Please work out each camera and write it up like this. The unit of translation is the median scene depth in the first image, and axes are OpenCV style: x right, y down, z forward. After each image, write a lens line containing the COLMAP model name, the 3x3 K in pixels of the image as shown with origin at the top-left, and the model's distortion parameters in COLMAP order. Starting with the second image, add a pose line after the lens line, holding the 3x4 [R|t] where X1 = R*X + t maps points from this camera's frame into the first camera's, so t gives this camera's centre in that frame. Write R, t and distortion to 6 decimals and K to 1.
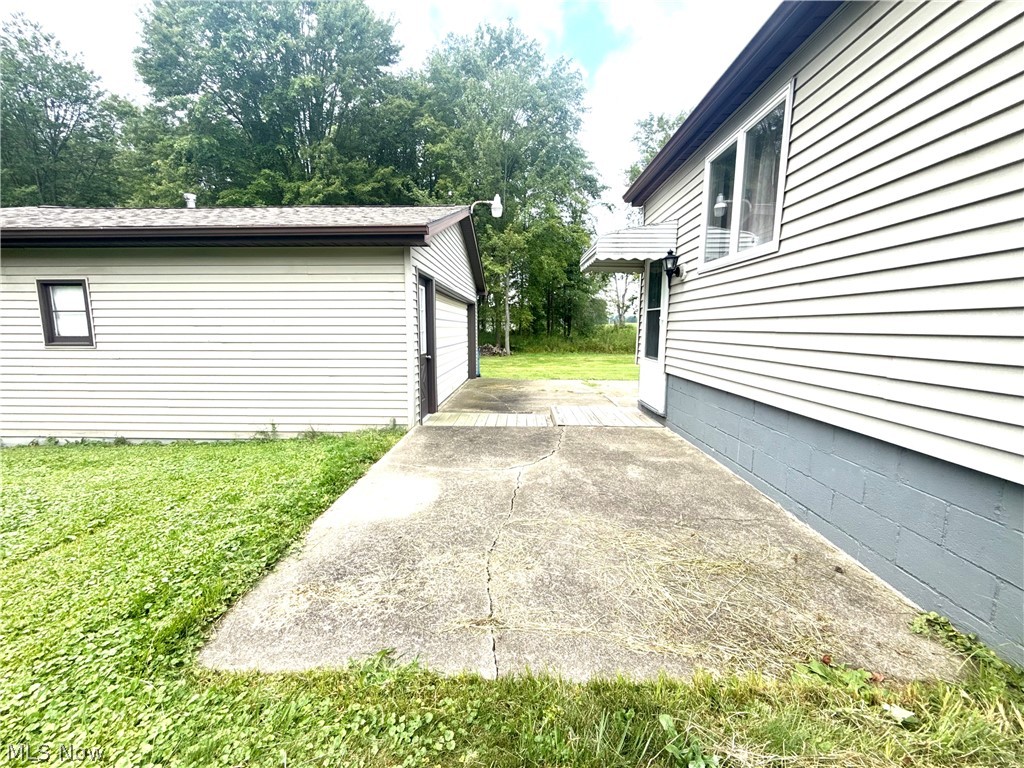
lens RADIAL K [[407.5, 0, 510.3], [0, 407.5, 385.4], [0, 0, 1]] dist [0.000975, -0.000841]
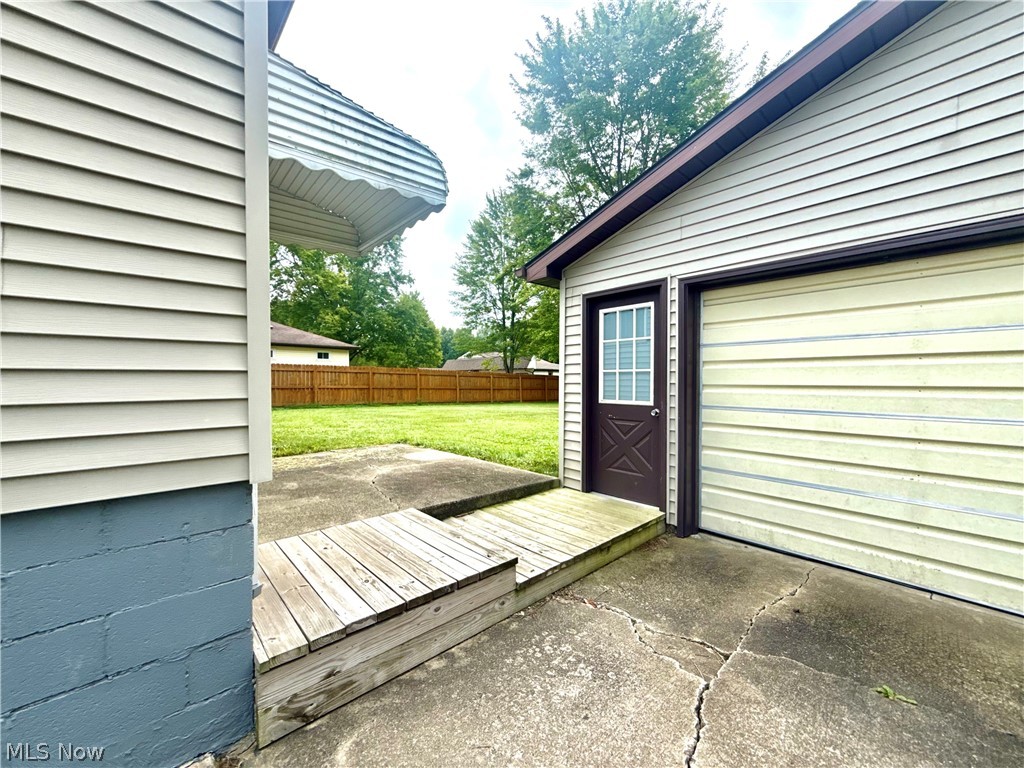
lens RADIAL K [[407.5, 0, 510.3], [0, 407.5, 385.4], [0, 0, 1]] dist [0.000975, -0.000841]
pose [[-0.728144, 0.002980, -0.685418, 0.438269], [-0.097330, 0.989408, 0.107699, -0.181076], [0.678479, 0.145132, -0.720141, 1.506417]]
